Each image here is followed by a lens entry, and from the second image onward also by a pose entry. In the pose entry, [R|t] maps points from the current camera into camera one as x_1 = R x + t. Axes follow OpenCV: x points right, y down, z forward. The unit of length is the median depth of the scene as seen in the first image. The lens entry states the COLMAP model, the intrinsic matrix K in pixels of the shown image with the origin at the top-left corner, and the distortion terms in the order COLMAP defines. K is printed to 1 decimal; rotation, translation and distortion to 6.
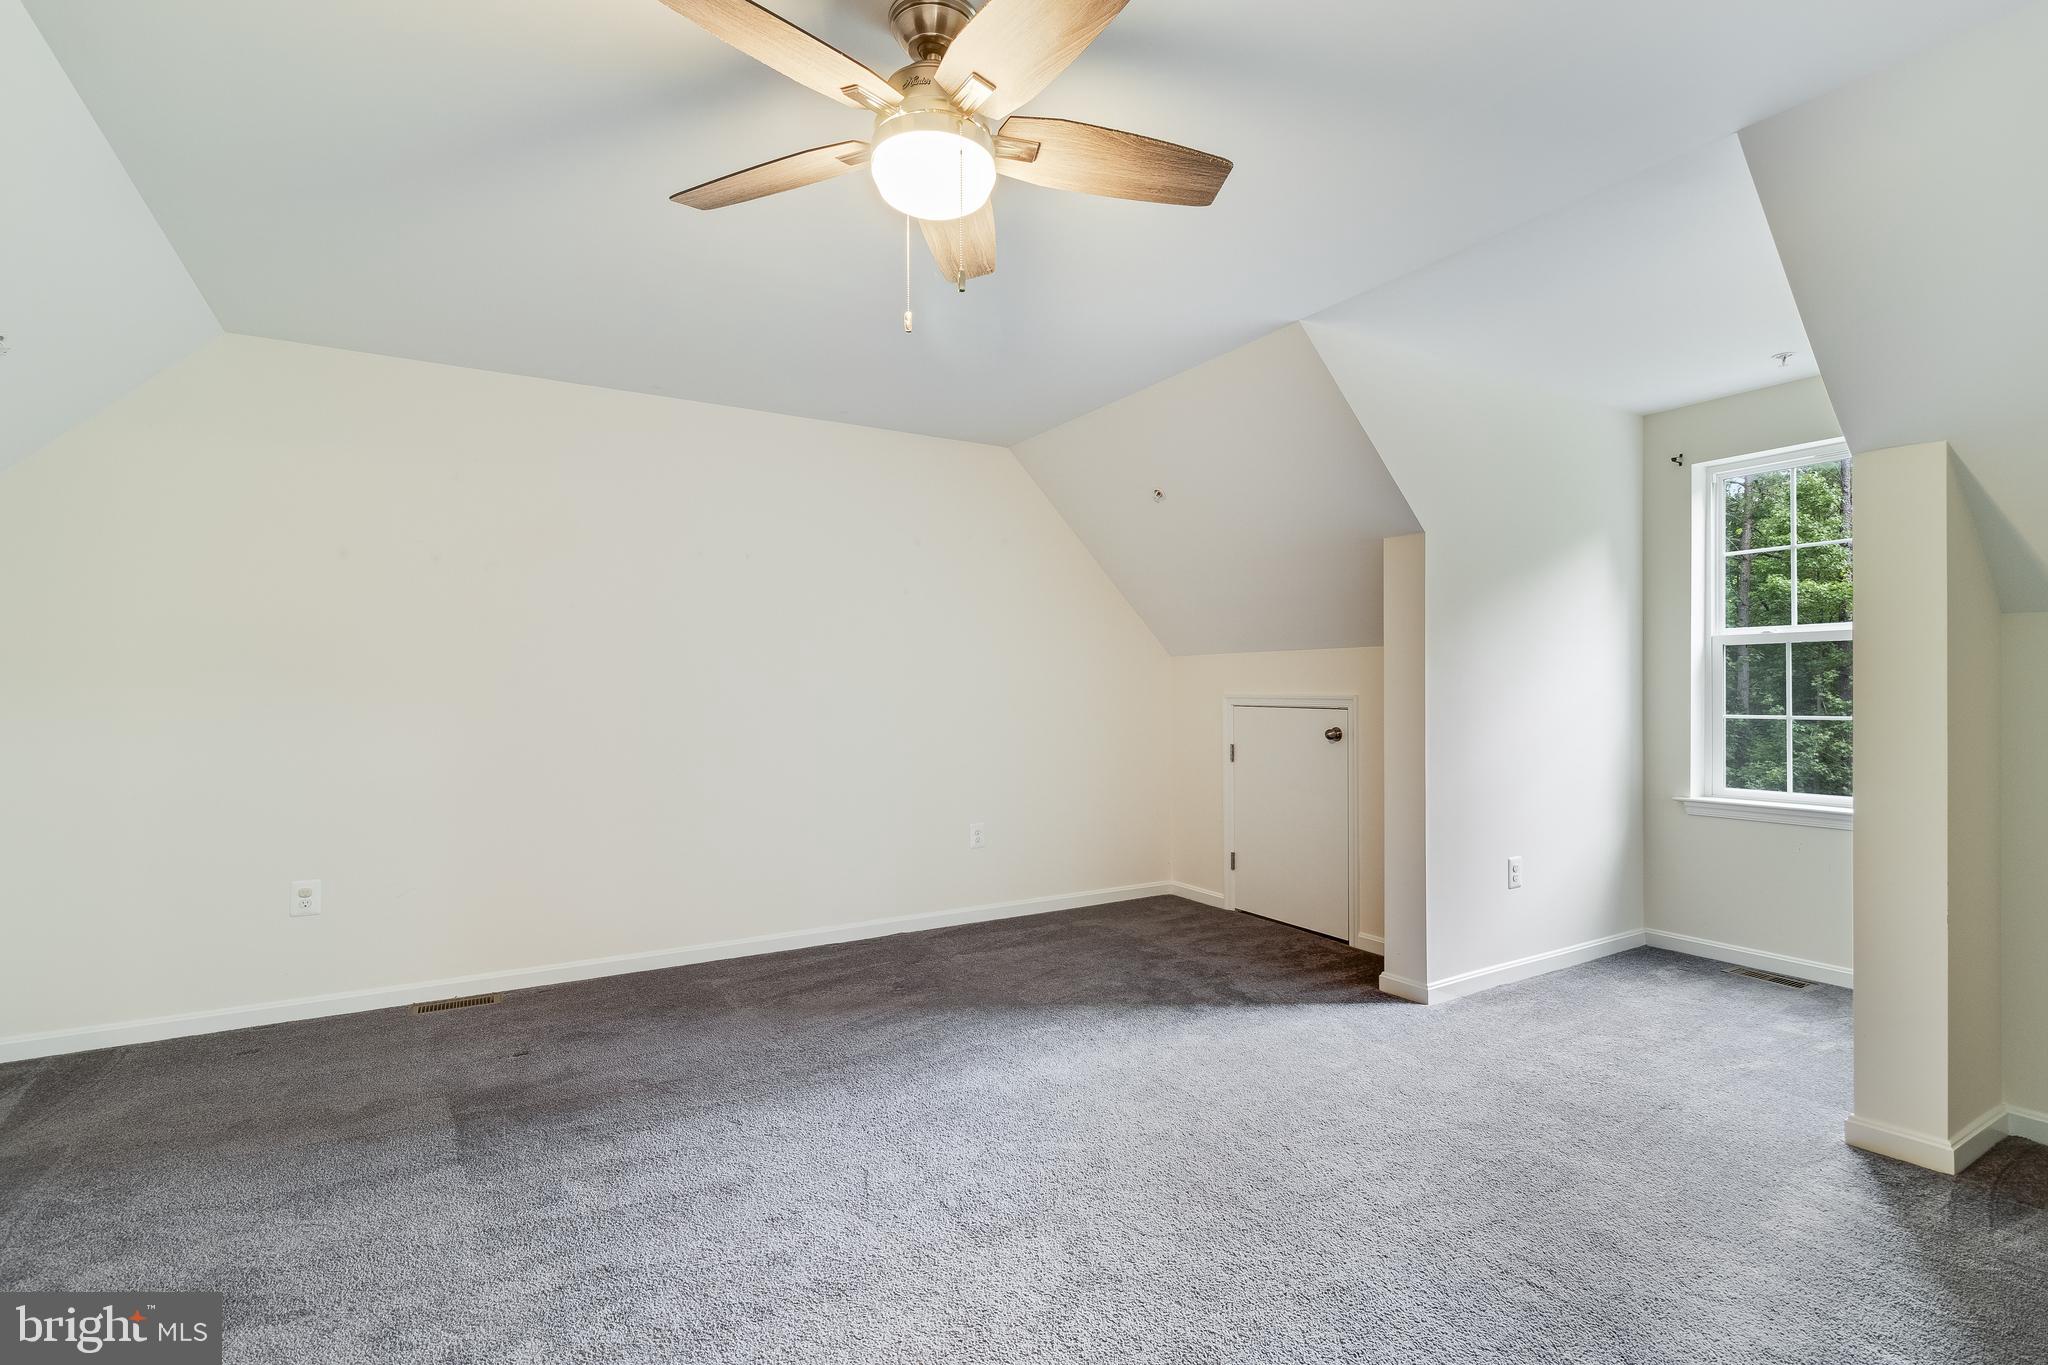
lens RADIAL K [[950.7, 0, 1034.6], [0, 950.7, 688.5], [0, 0, 1]] dist [0.000207, 0.000296]
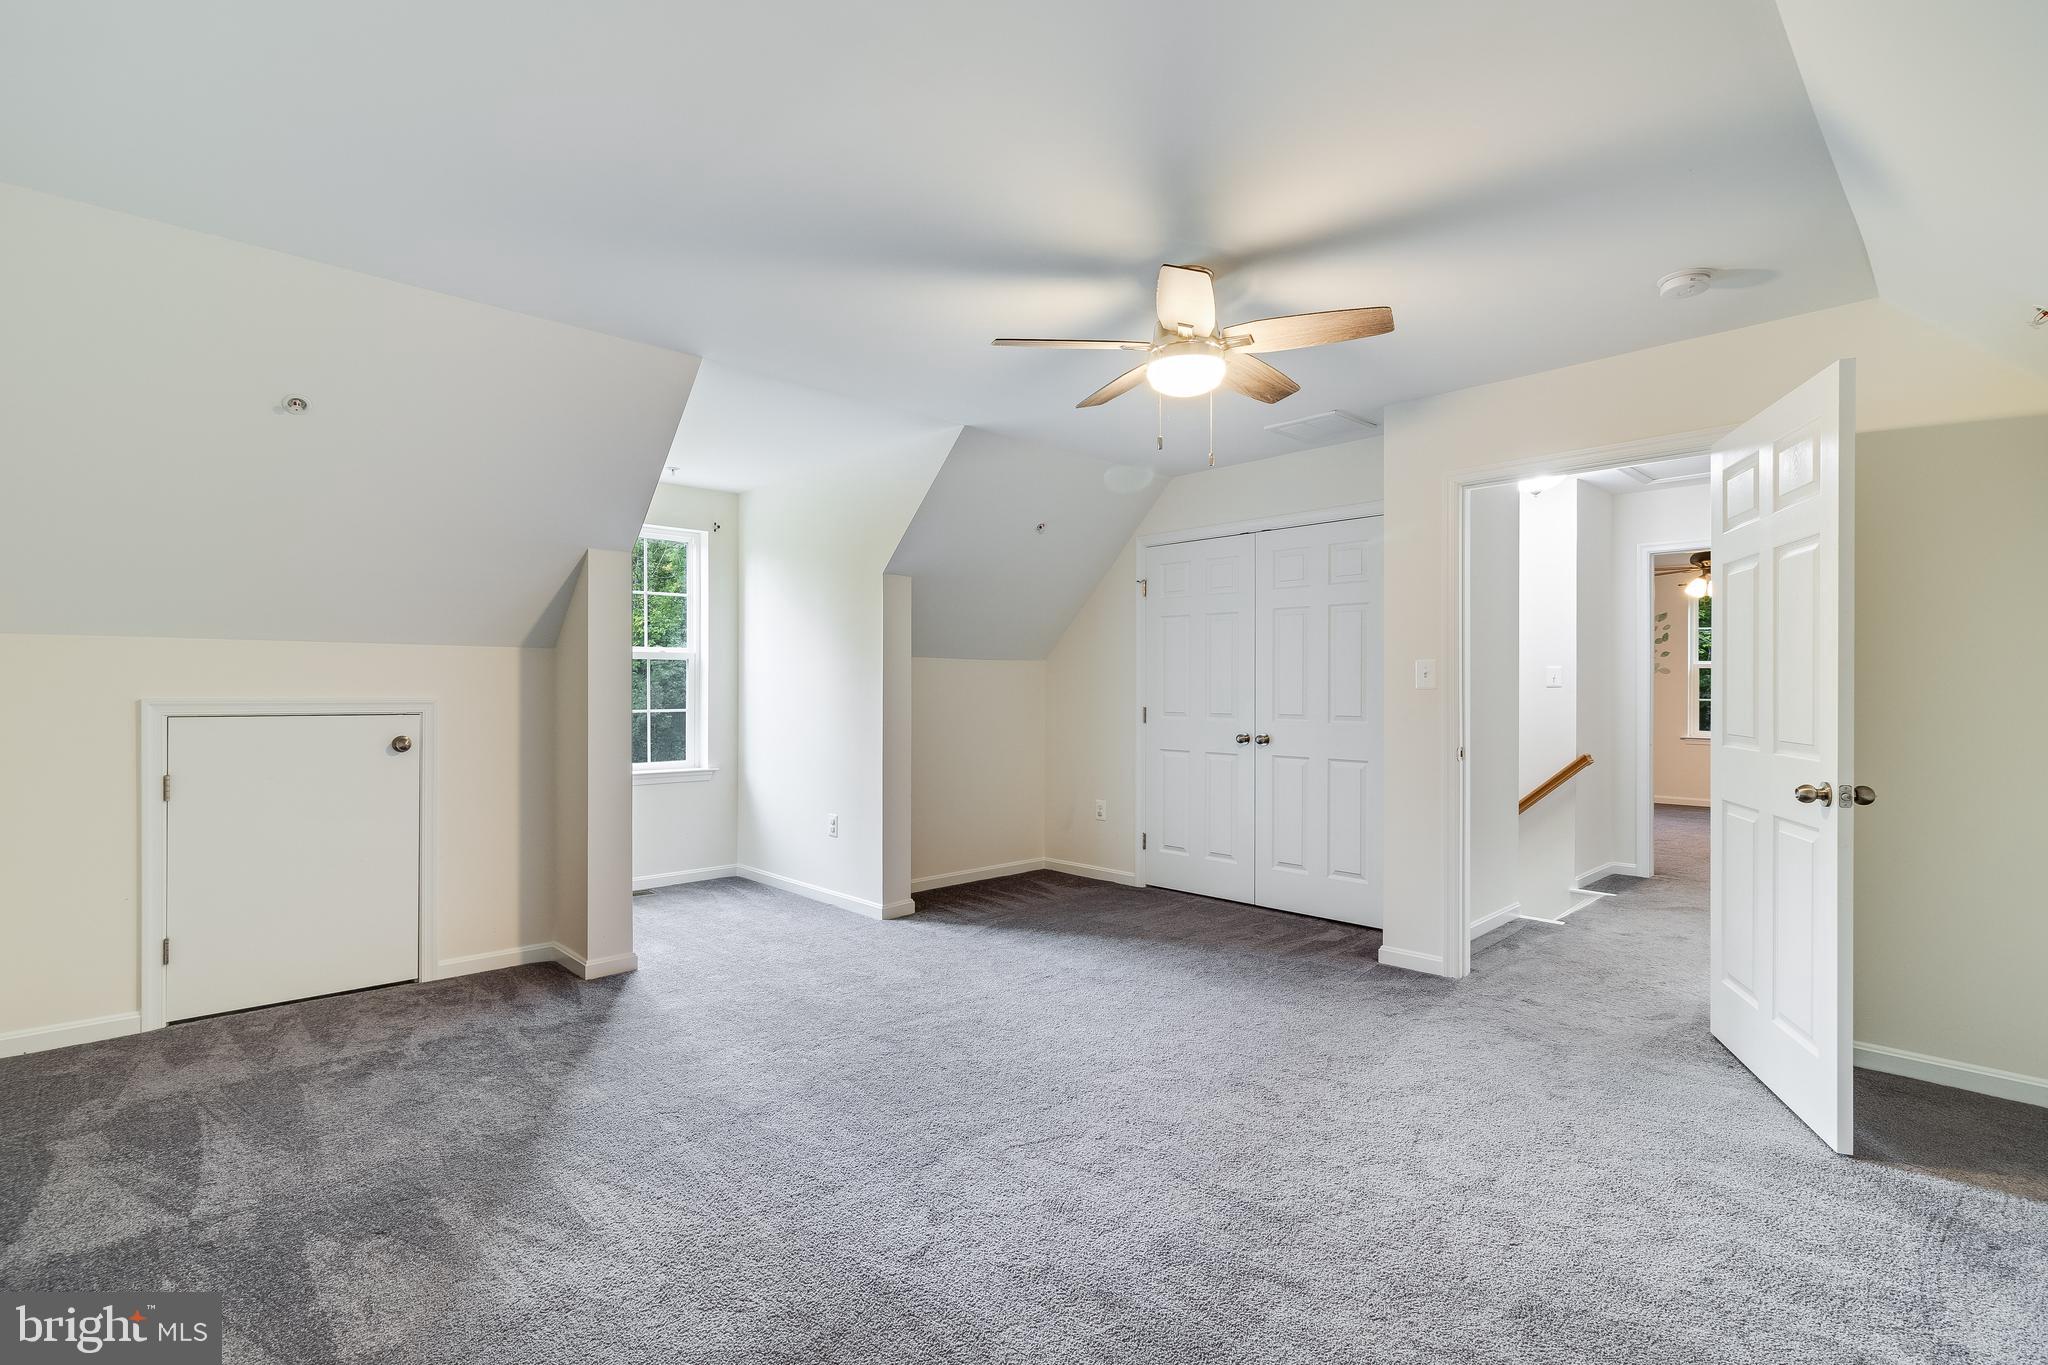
lens RADIAL K [[950.7, 0, 1034.6], [0, 950.7, 688.5], [0, 0, 1]] dist [0.000207, 0.000296]
pose [[-0.217163, 0.001159, 0.976135, -0.686465], [-0.005747, 0.999980, -0.002466, -0.003166], [-0.976119, -0.006145, -0.217152, 0.673008]]
